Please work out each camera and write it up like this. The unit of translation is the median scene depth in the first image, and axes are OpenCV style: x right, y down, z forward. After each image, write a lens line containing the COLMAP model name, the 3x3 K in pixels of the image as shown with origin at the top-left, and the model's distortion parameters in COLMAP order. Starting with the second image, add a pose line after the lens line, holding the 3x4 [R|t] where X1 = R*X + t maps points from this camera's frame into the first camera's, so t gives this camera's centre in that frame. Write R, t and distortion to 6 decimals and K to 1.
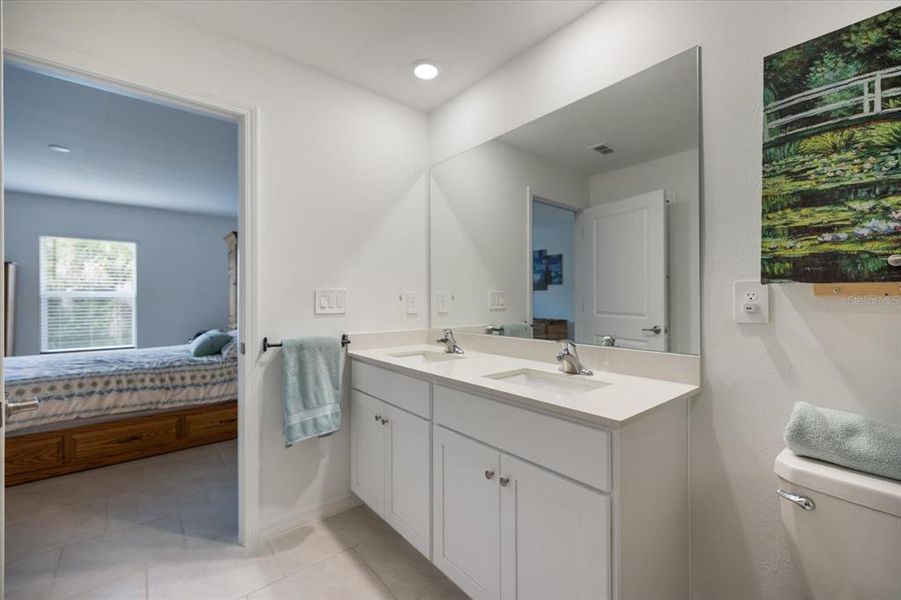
lens RADIAL K [[375.3, 0, 452.8], [0, 375.3, 296.4], [0, 0, 1]] dist [0.002277, 0.000499]
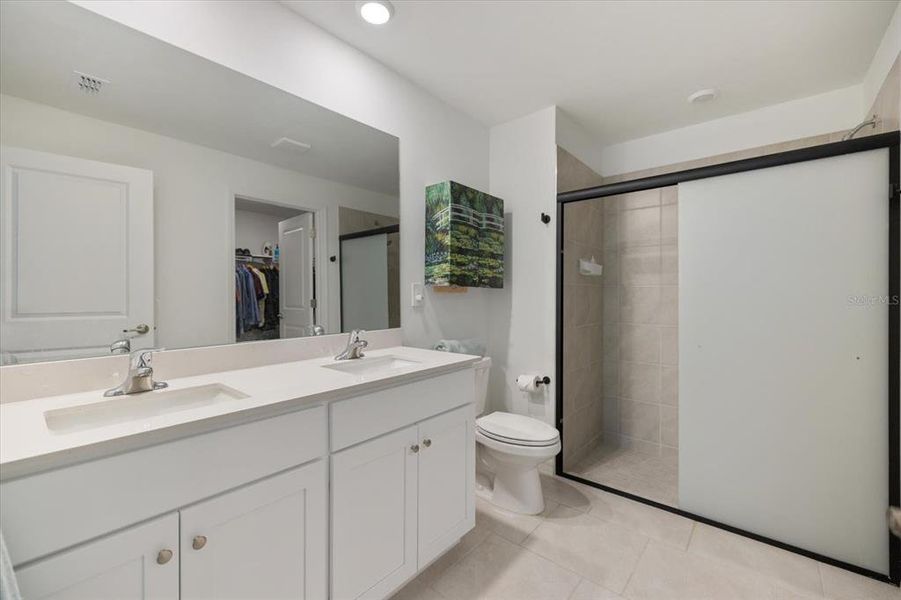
lens RADIAL K [[375.3, 0, 452.8], [0, 375.3, 296.4], [0, 0, 1]] dist [0.002277, 0.000499]
pose [[-0.166944, -0.009947, 0.985916, -1.313238], [-0.004444, 0.999947, 0.009336, 0.006069], [-0.985956, -0.002823, -0.166979, 1.368416]]
